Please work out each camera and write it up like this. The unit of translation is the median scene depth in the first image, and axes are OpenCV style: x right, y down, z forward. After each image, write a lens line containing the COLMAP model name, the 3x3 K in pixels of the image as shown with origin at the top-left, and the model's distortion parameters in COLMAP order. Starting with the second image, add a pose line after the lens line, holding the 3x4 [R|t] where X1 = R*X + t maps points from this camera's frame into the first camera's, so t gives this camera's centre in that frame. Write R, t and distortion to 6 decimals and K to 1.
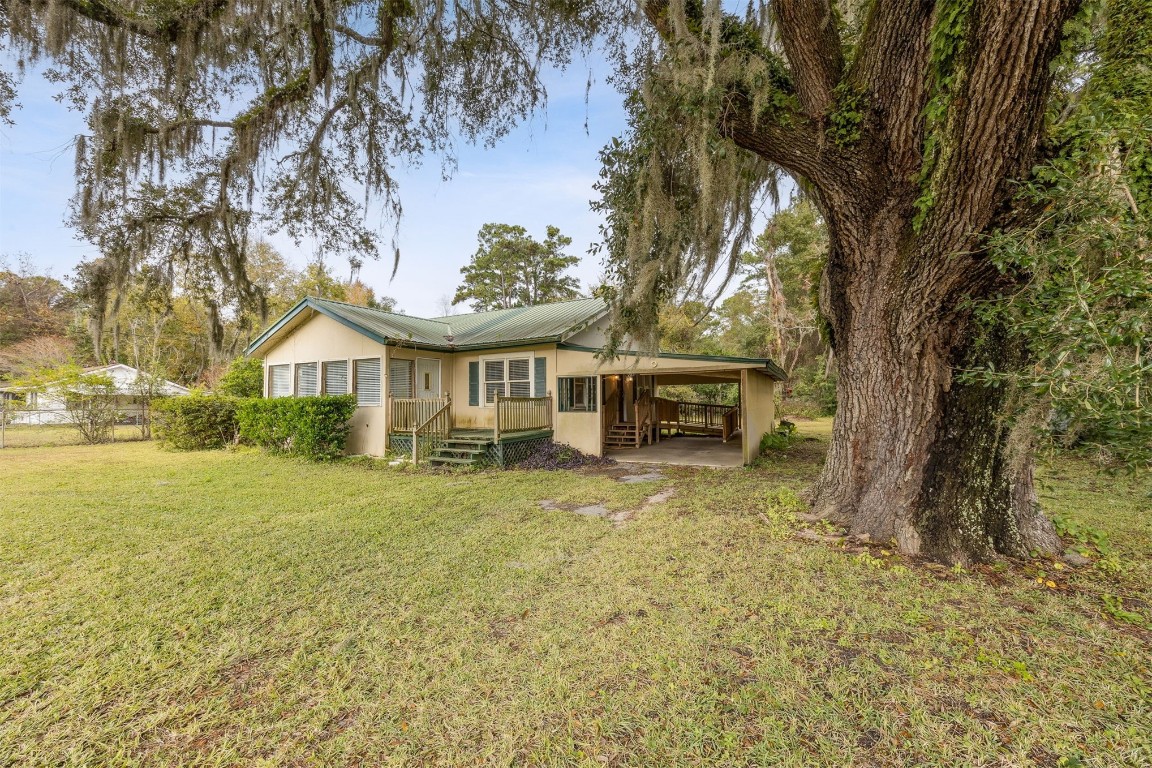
lens RADIAL K [[442.9, 0, 572.2], [0, 442.9, 387.6], [0, 0, 1]] dist [-0.001905, -0.000197]
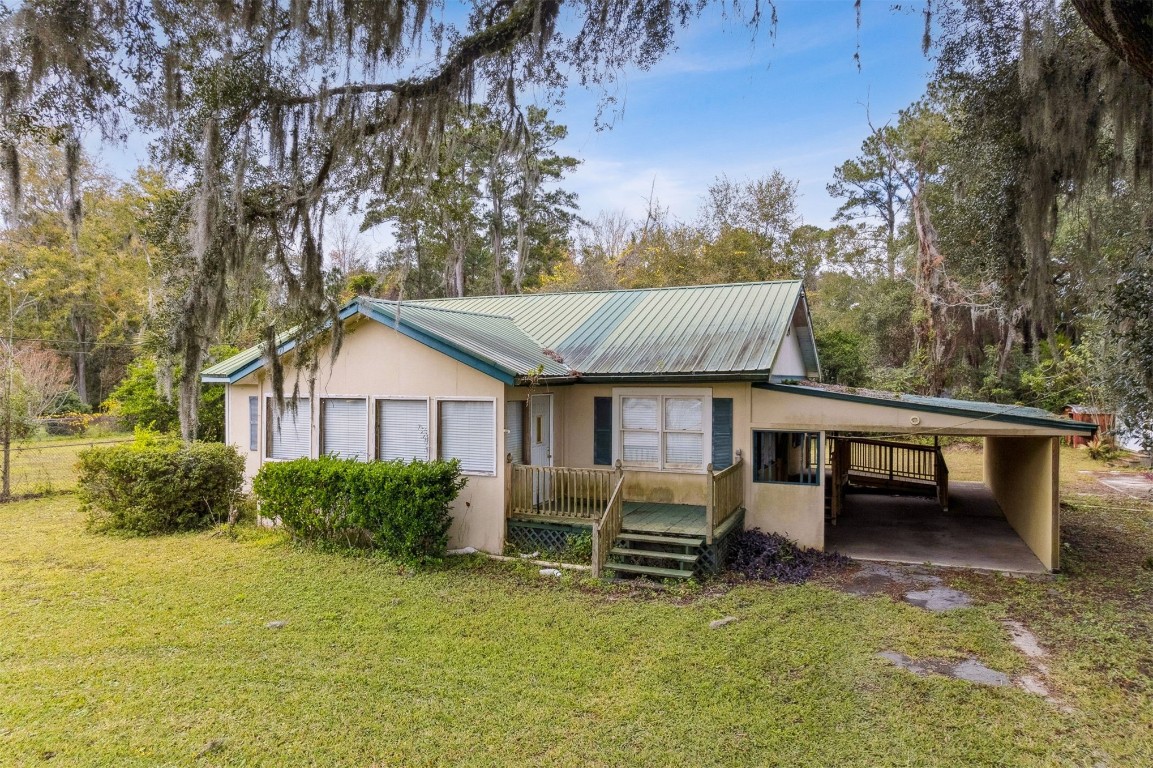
lens RADIAL K [[740.2, 0, 575.6], [0, 740.2, 389.1], [0, 0, 1]] dist [-0.063686, 0.033612]
pose [[0.996903, 0.008768, 0.078151, -0.368017], [-0.012028, 0.999073, 0.041337, -0.122198], [-0.077716, -0.042149, 0.996084, -0.076028]]
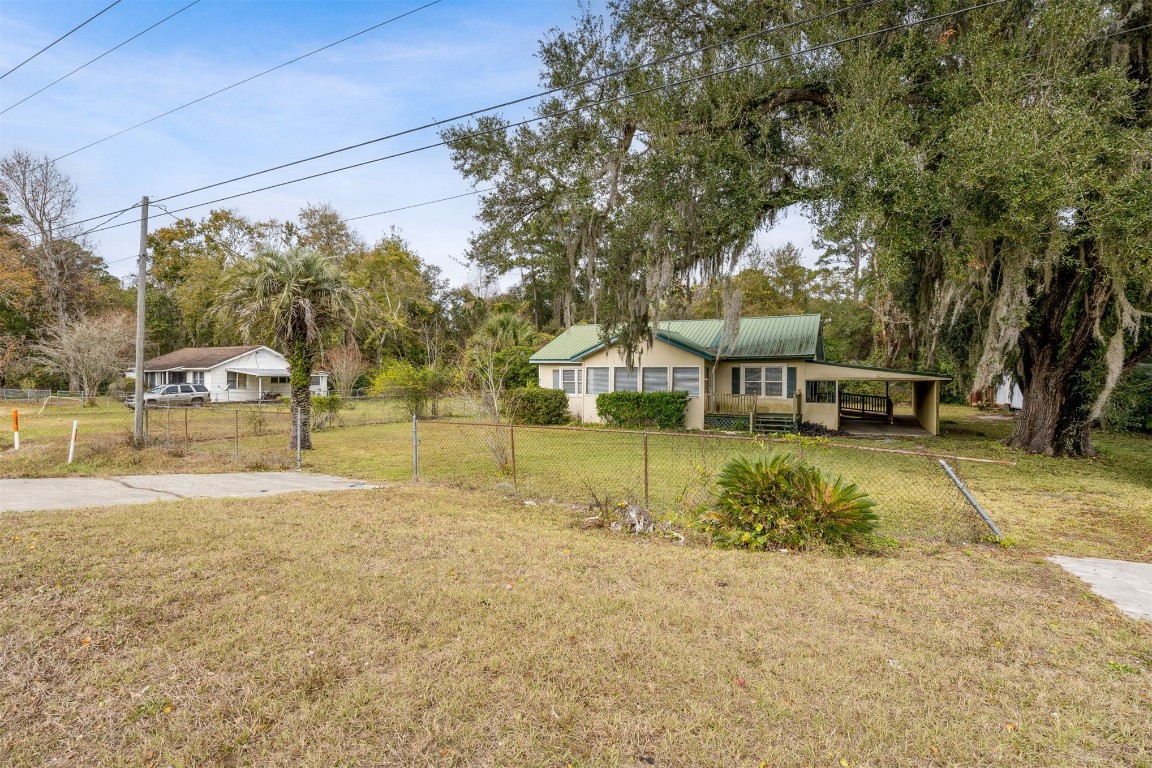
lens RADIAL K [[547.7, 0, 580.6], [0, 547.7, 379.3], [0, 0, 1]] dist [-0.000833, 0.000605]
pose [[0.999606, 0.011211, 0.025737, -0.837629], [-0.012149, 0.999256, 0.036607, -0.084595], [-0.025307, -0.036906, 0.998998, -0.871936]]
